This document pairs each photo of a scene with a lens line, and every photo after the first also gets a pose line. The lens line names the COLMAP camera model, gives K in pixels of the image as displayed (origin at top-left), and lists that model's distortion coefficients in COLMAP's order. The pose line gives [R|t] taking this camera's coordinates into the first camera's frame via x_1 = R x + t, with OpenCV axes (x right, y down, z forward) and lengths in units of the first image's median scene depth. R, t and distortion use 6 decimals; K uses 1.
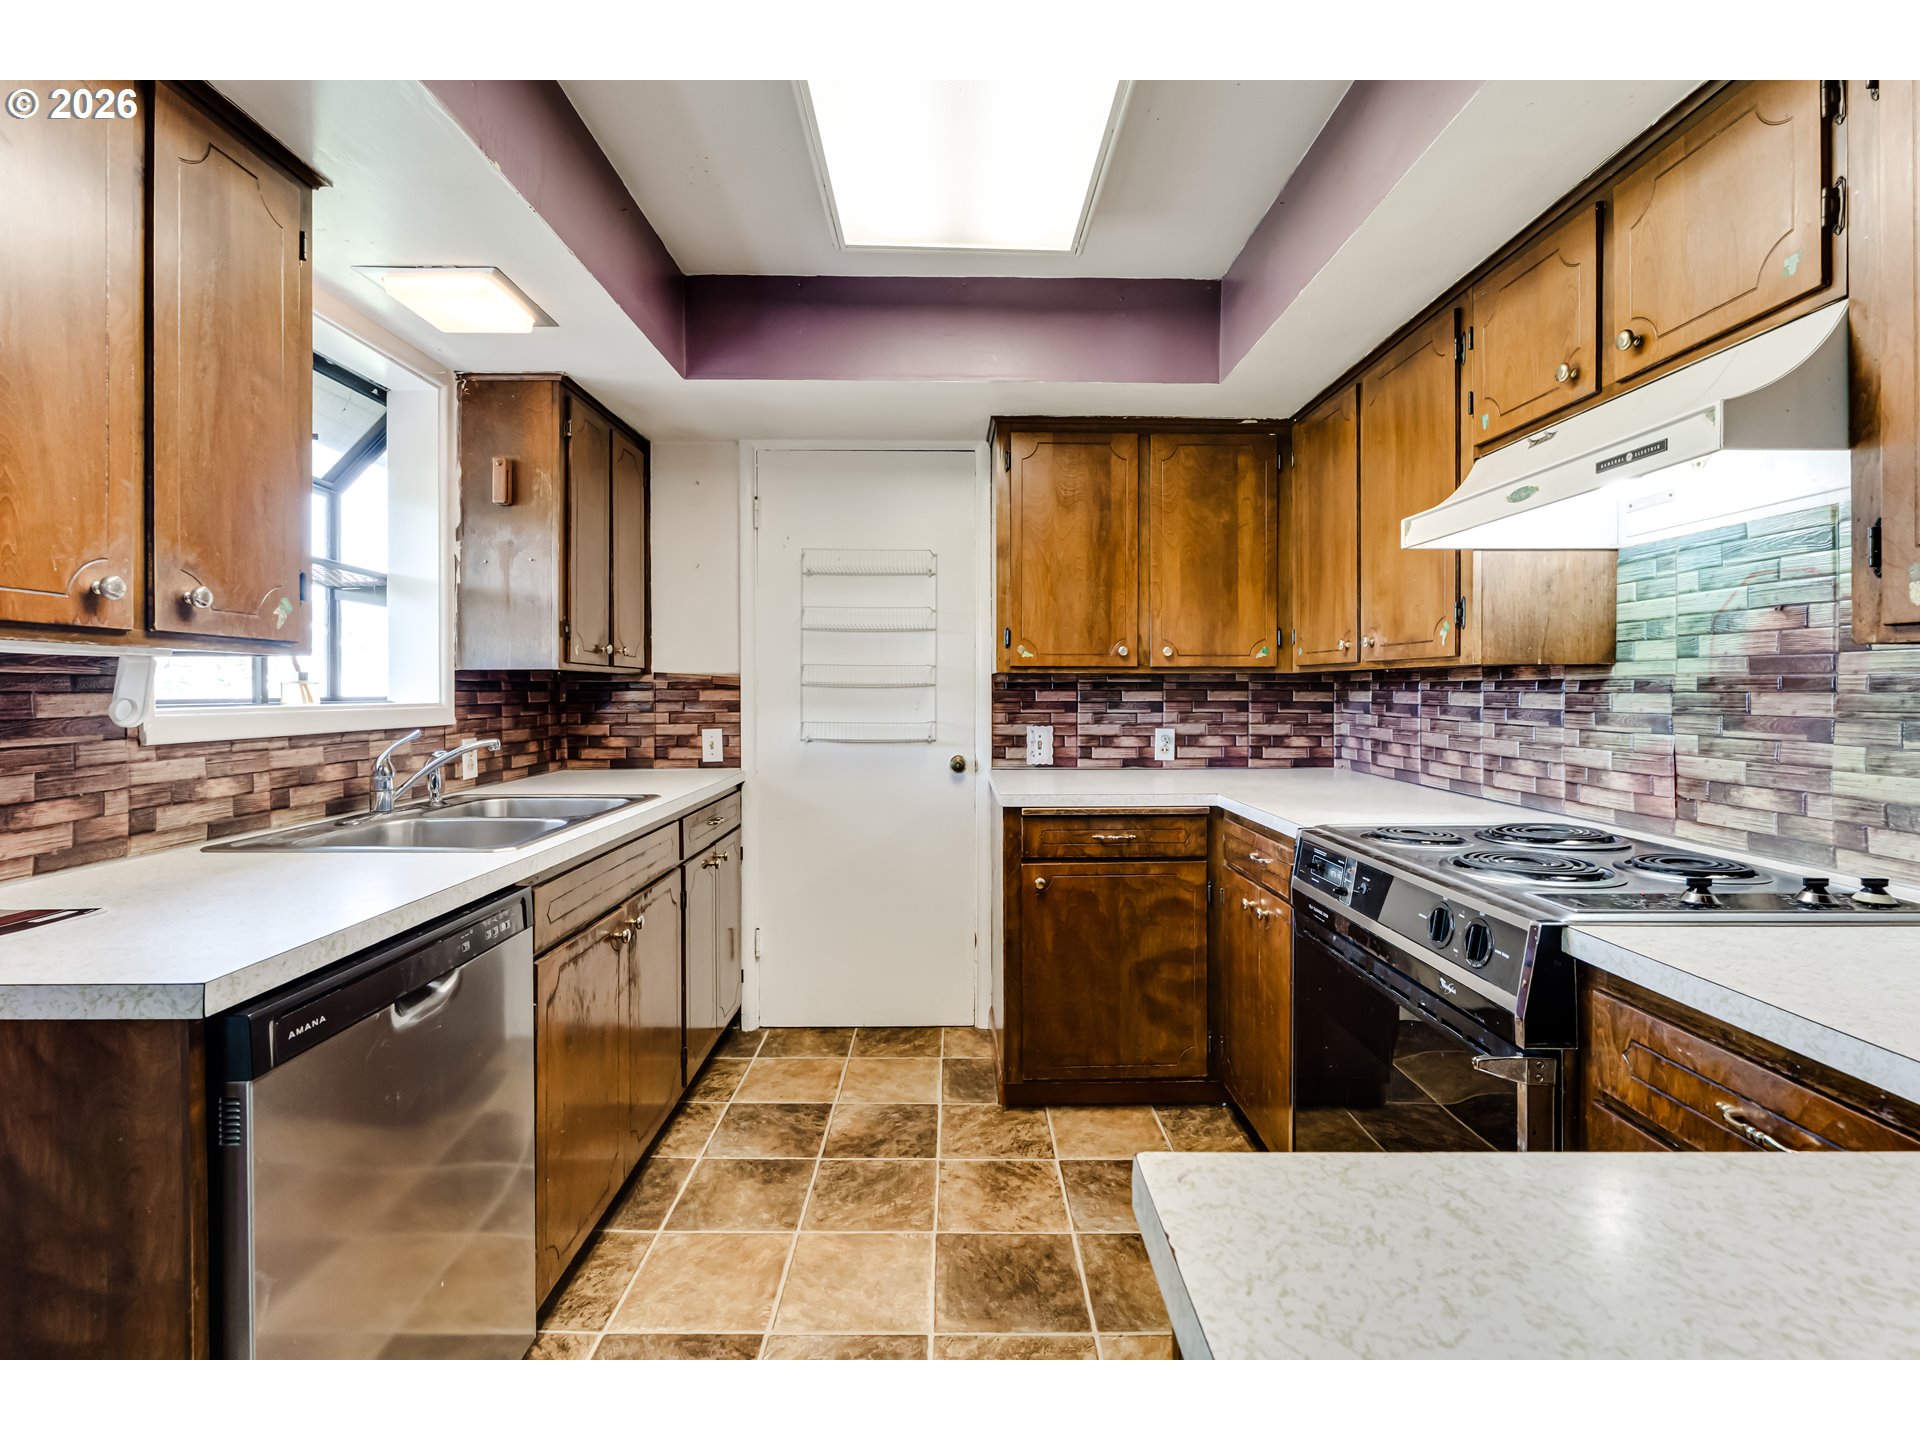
lens RADIAL K [[888.9, 0, 954.7], [0, 888.9, 693.7], [0, 0, 1]] dist [-0.001126, 0.000666]
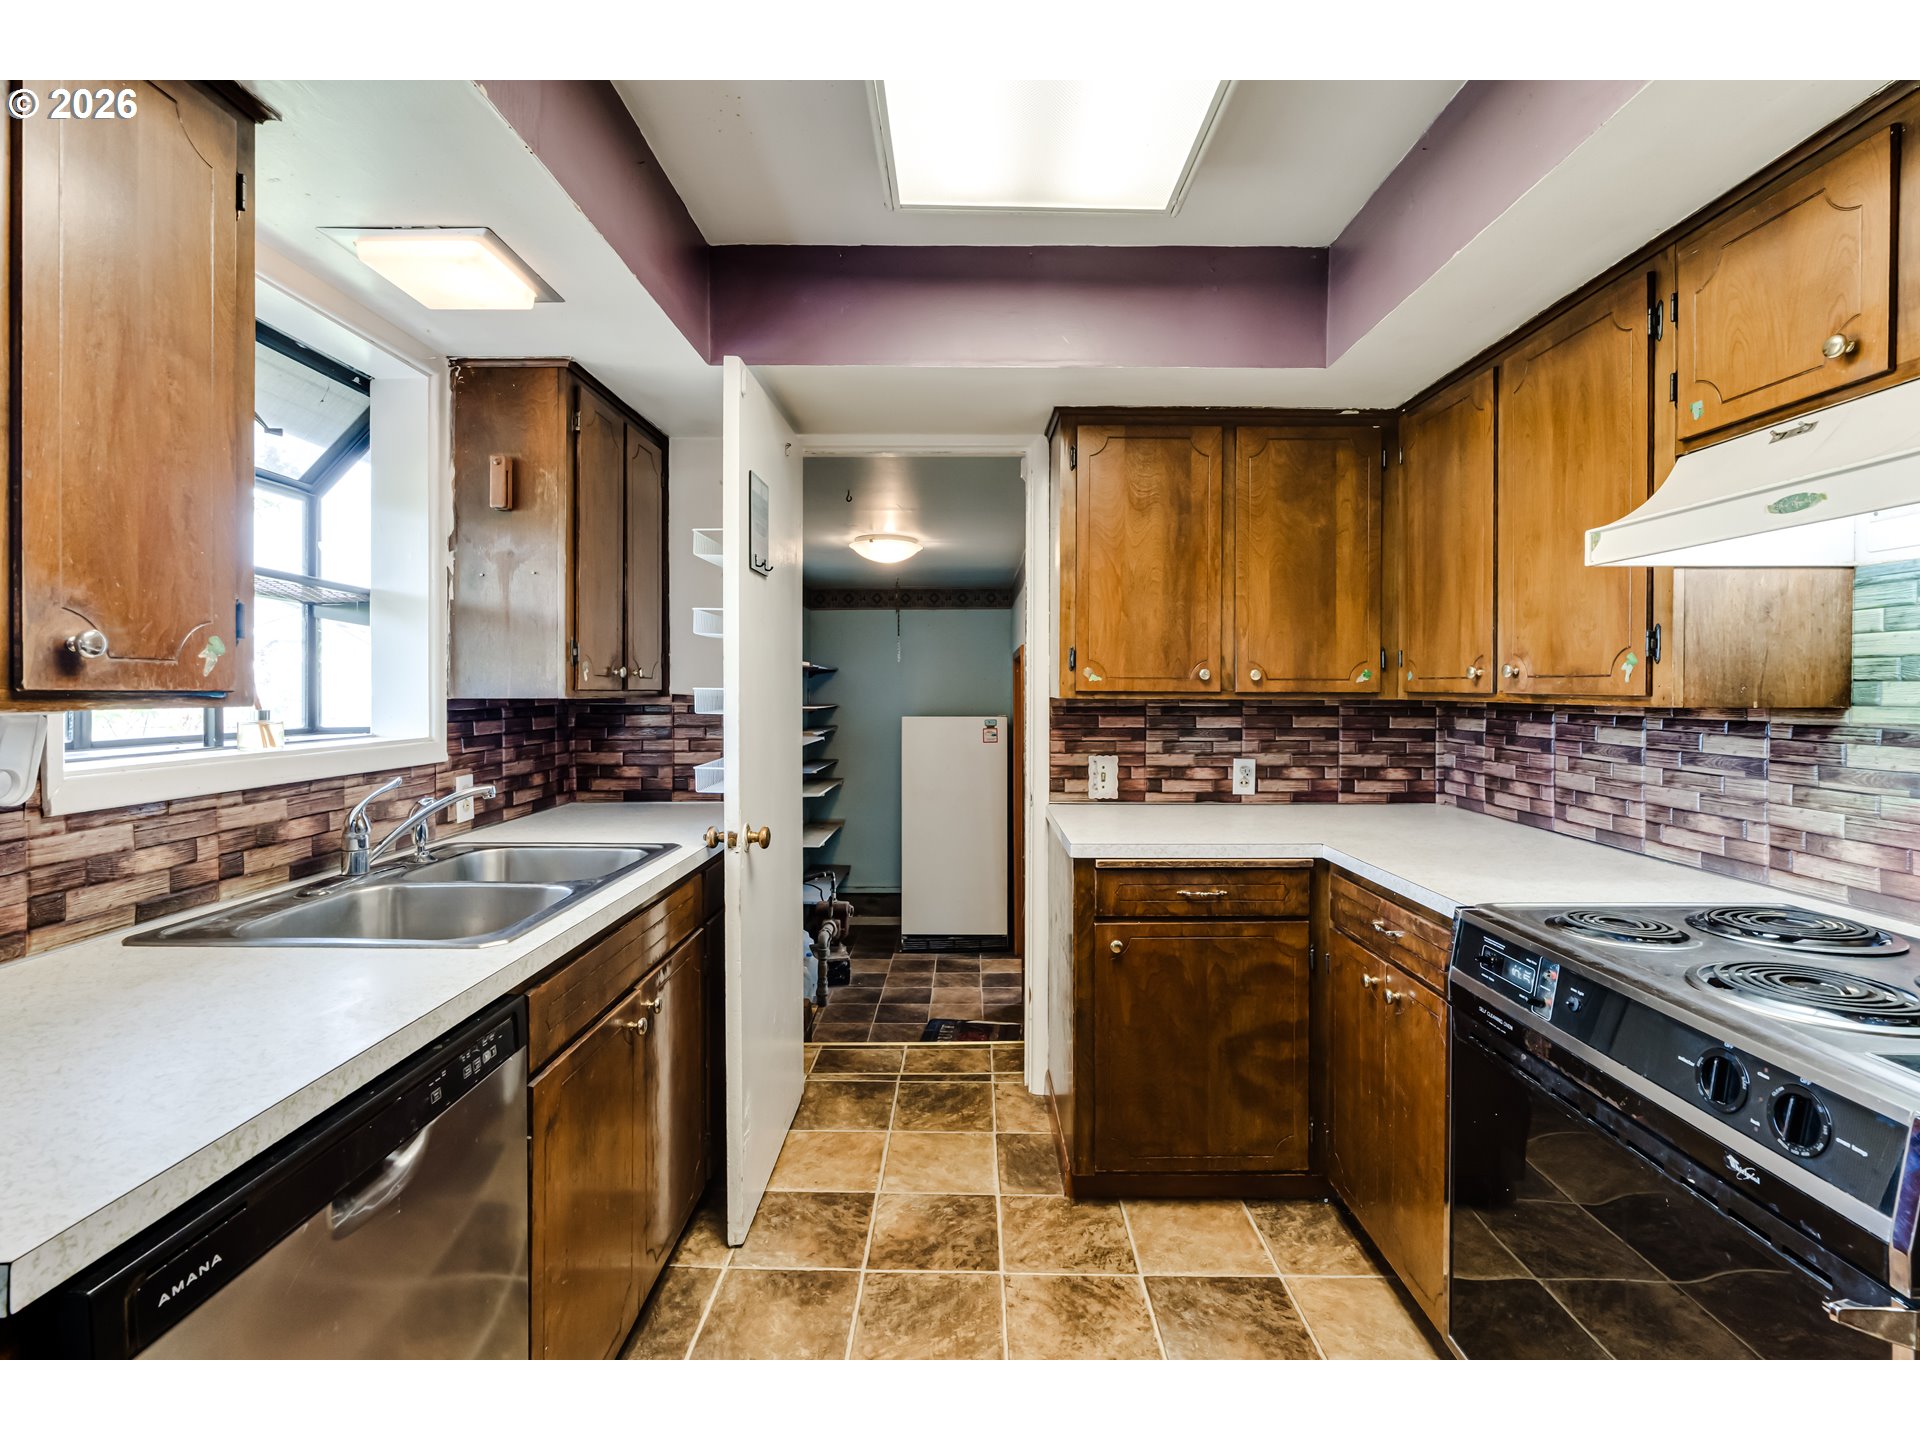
lens RADIAL K [[904.7, 0, 955.9], [0, 904.7, 694.5], [0, 0, 1]] dist [-0.000580, 0.000406]
pose [[0.999828, 0.002852, -0.018345, -0.045467], [-0.002804, 0.999993, 0.002606, -0.034325], [0.018352, -0.002554, 0.999828, 0.118364]]
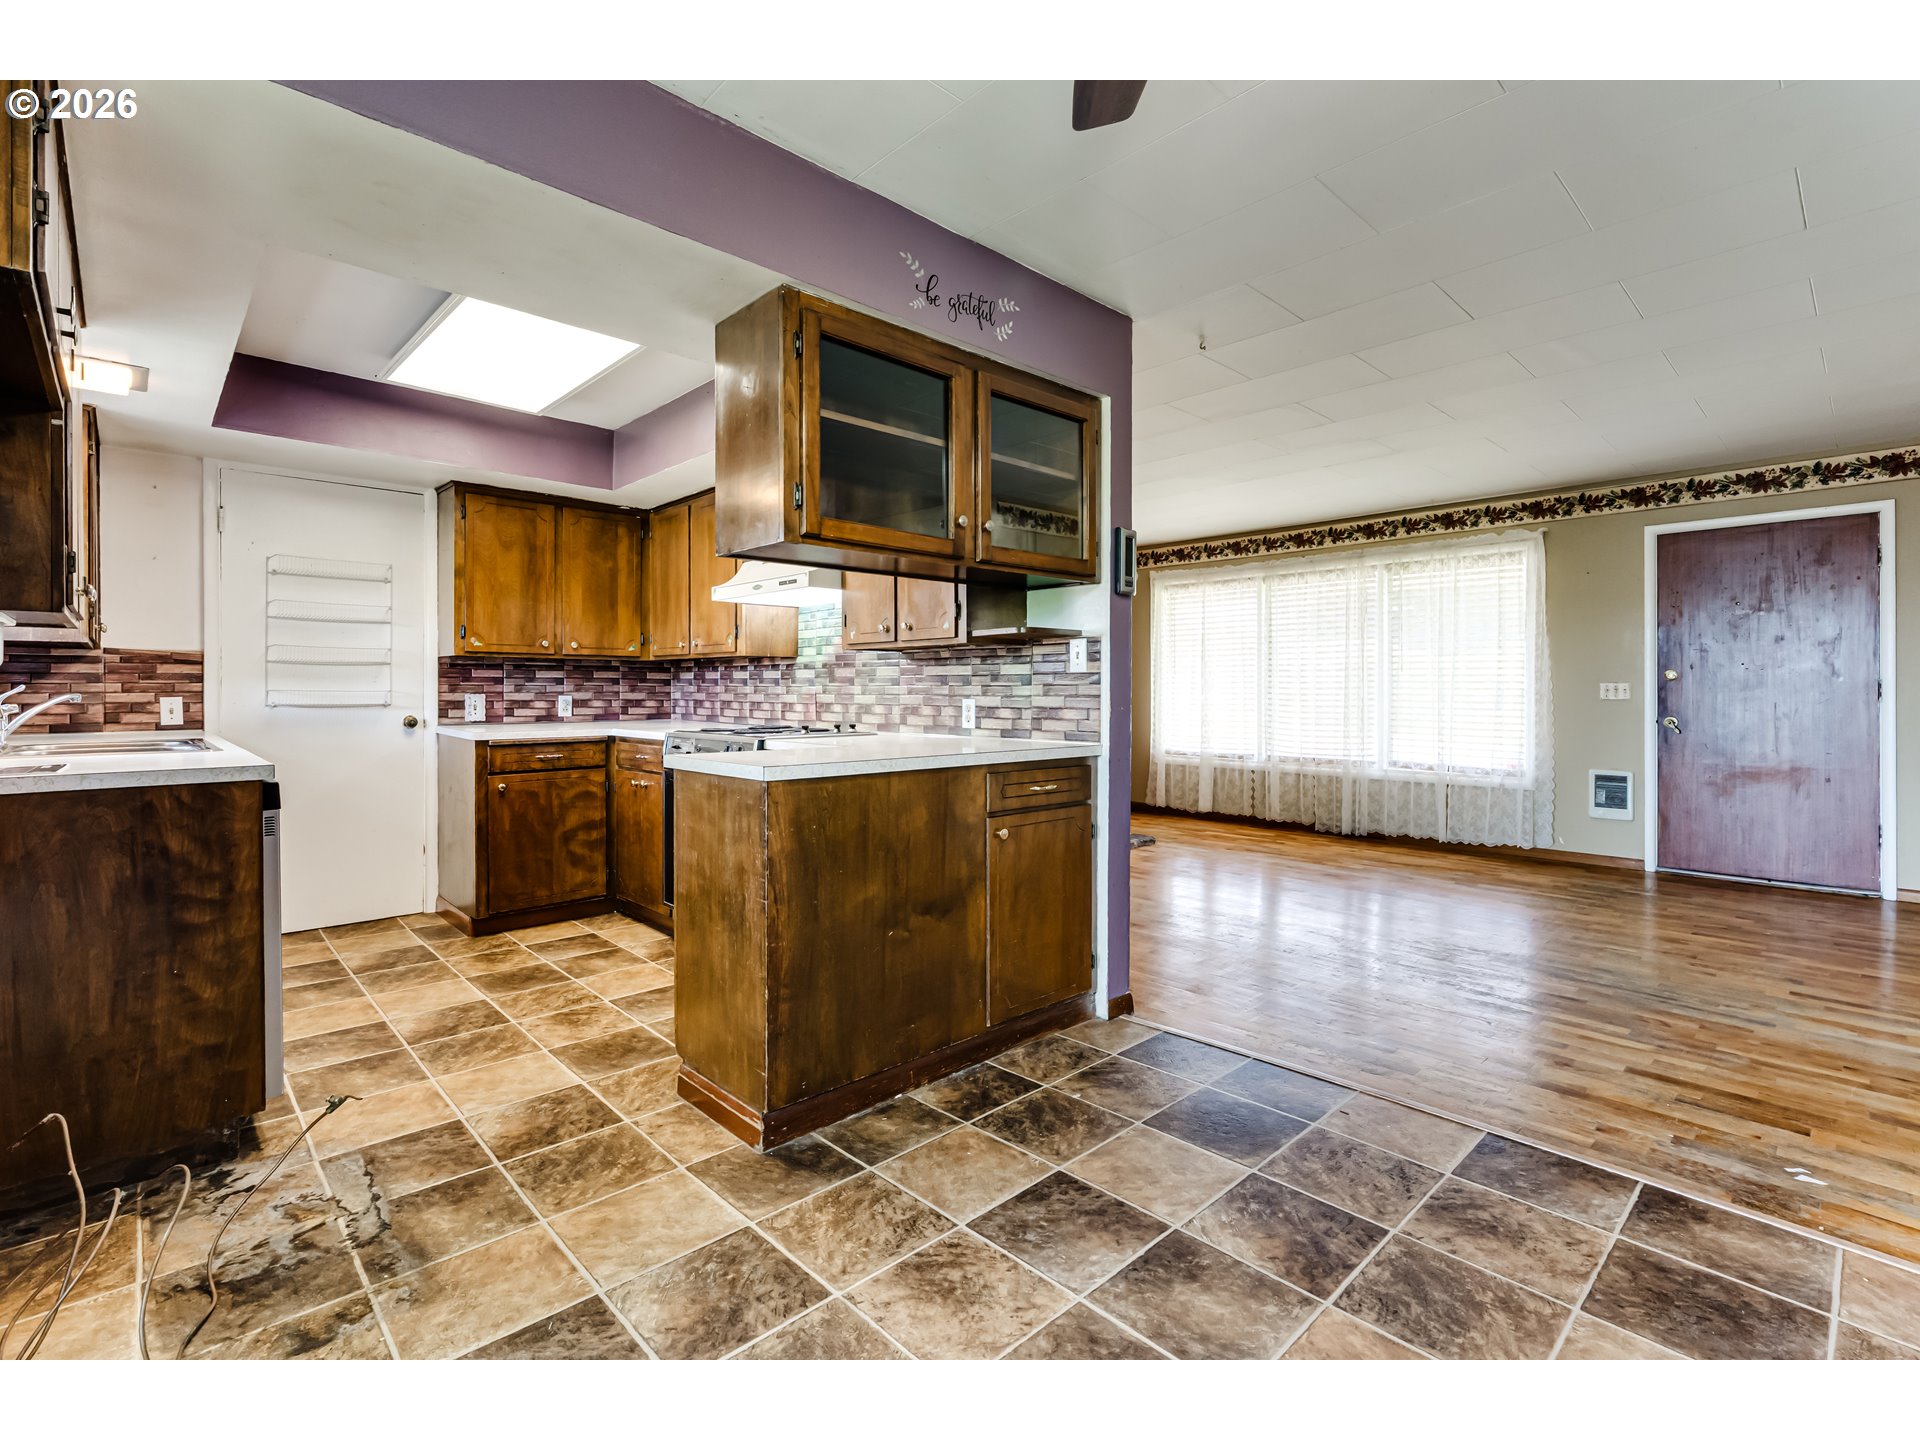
lens RADIAL K [[888.9, 0, 954.7], [0, 888.9, 693.7], [0, 0, 1]] dist [-0.001126, 0.000666]
pose [[0.735397, -0.002427, 0.677632, -0.392026], [0.001110, 0.999997, 0.002377, 0.042787], [-0.677636, -0.000996, 0.735397, -0.733962]]
